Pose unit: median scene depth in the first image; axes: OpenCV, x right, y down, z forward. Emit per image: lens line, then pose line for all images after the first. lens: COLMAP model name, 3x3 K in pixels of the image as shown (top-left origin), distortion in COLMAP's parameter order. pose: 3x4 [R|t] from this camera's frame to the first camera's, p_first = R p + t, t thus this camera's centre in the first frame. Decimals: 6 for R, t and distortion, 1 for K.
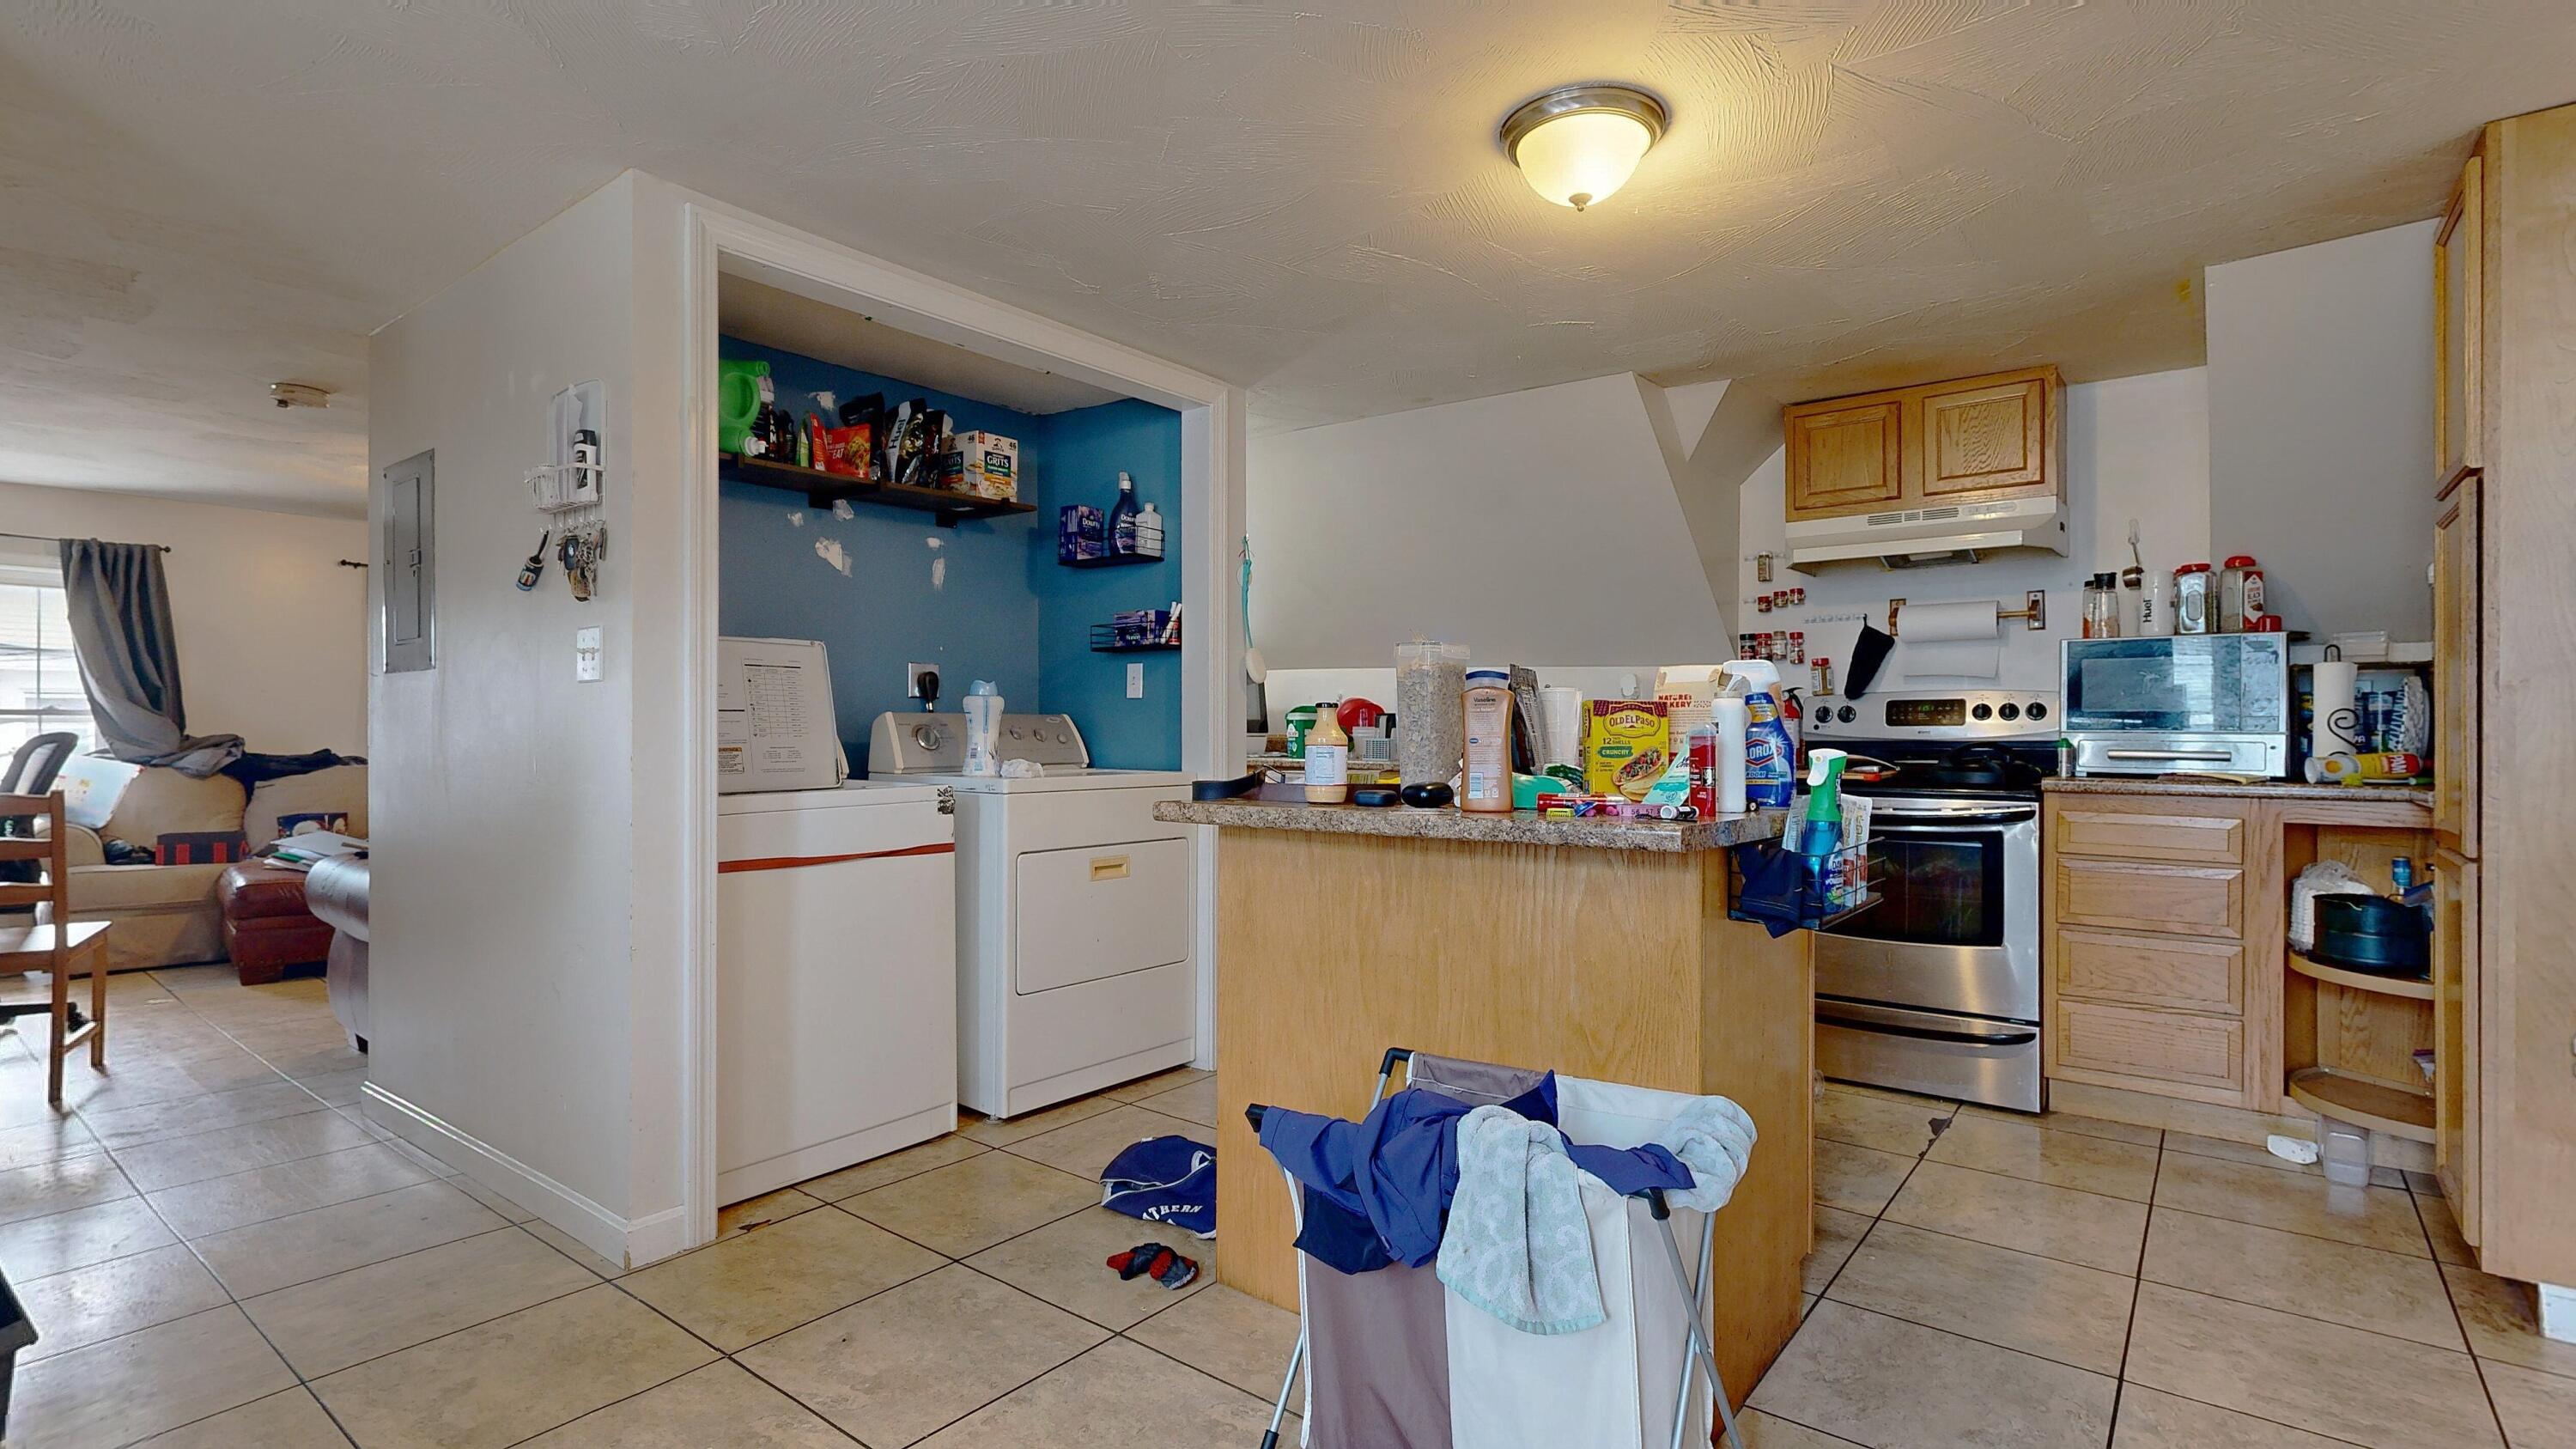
lens RADIAL K [[1226.1, 0, 1288.0], [0, 1226.1, 724.5], [0, 0, 1]] dist [0.000113, -0.000686]
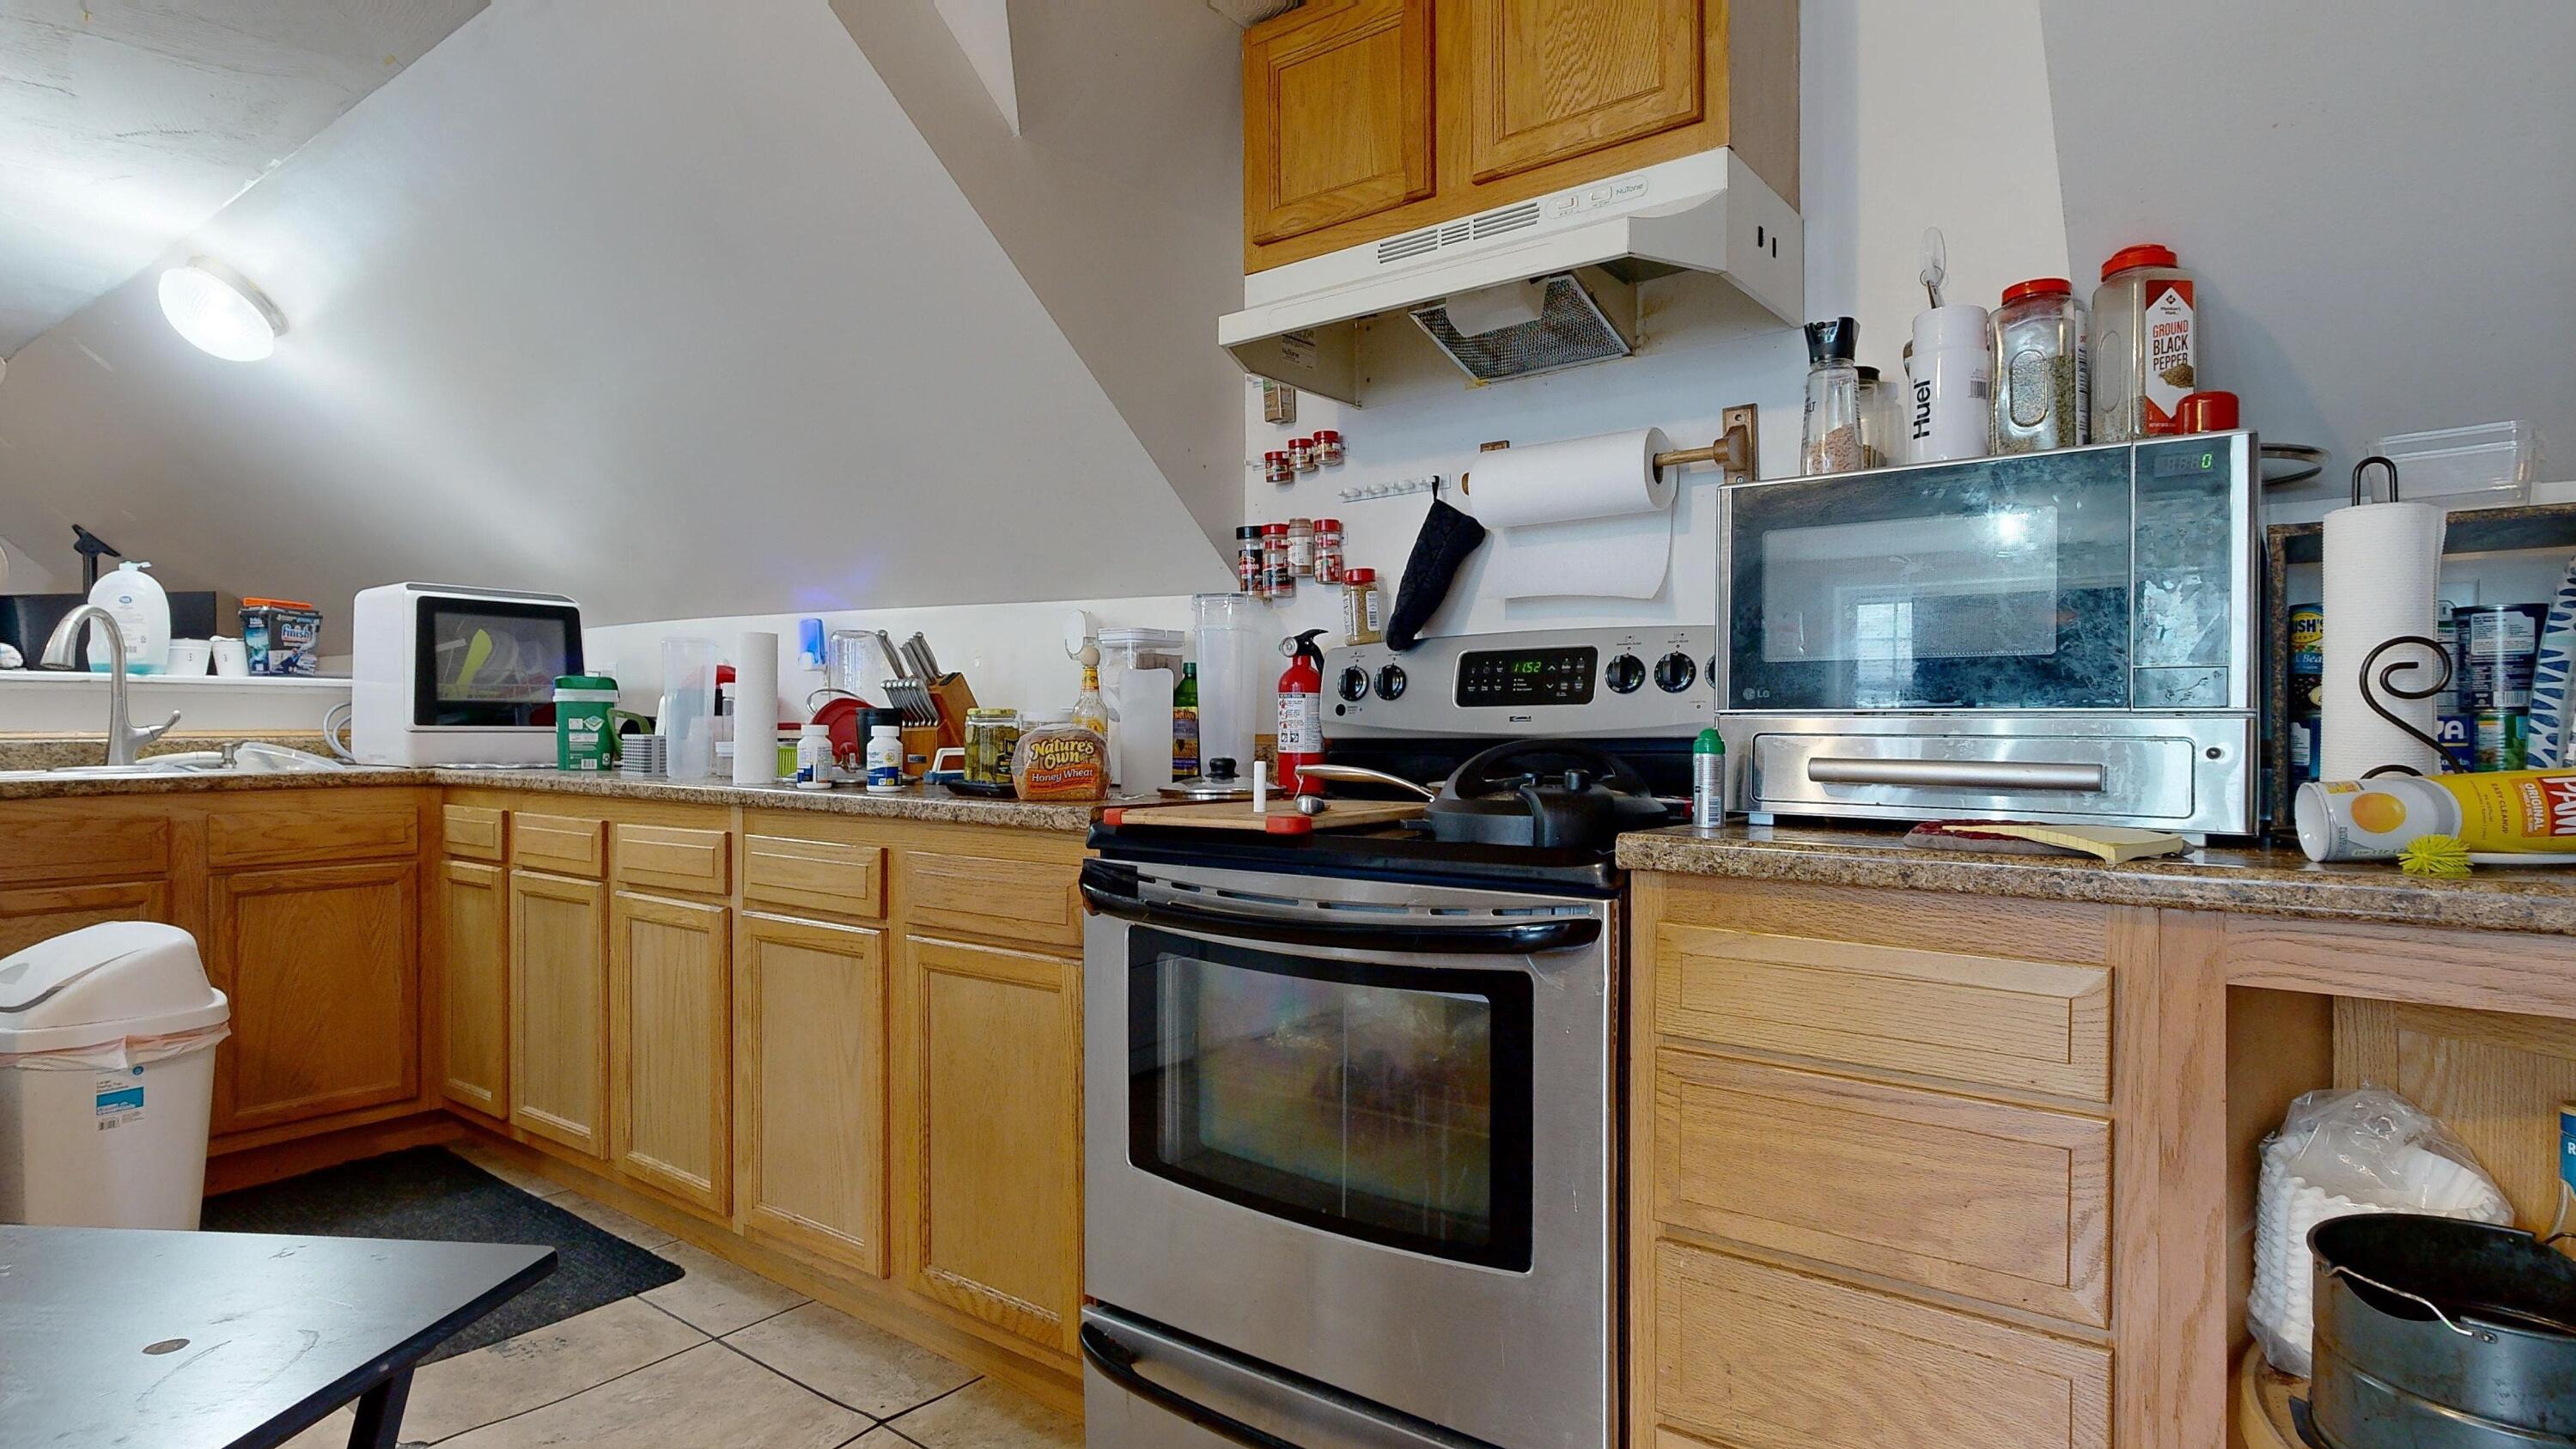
lens RADIAL K [[1358.0, 0, 1288.0], [0, 1358.0, 724.5], [0, 0, 1]] dist [-0.002753, 0.001430]
pose [[0.999702, -0.000402, 0.024421, 0.505868], [0.000368, 0.999999, 0.001383, 0.009228], [-0.024421, -0.001374, 0.999701, 0.589476]]
